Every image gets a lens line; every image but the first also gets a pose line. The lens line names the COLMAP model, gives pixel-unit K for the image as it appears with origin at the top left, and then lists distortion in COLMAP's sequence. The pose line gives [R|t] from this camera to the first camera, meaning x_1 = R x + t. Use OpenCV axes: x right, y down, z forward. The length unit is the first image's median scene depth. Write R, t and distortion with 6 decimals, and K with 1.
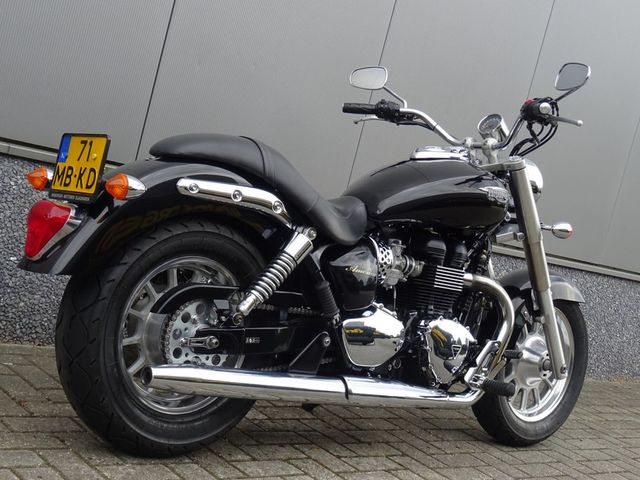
lens RADIAL K [[1023.6, 0, 320.0], [0, 1023.6, 240.0], [0, 0, 1]] dist [0.001279, 0.014576]
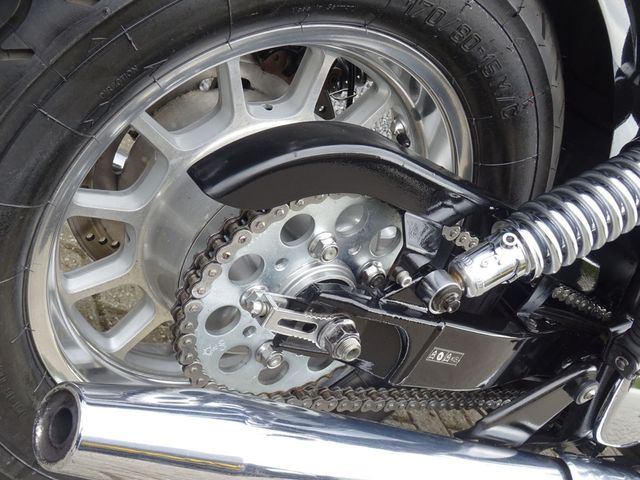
lens RADIAL K [[756.9, 0, 320.0], [0, 756.9, 240.0], [0, 0, 1]] dist [0.012243, 0.008240]
pose [[0.896810, 0.442209, 0.013545, -0.121037], [-0.431446, 0.867388, 0.247975, 0.021023], [0.097908, -0.228230, 0.968672, 0.754342]]
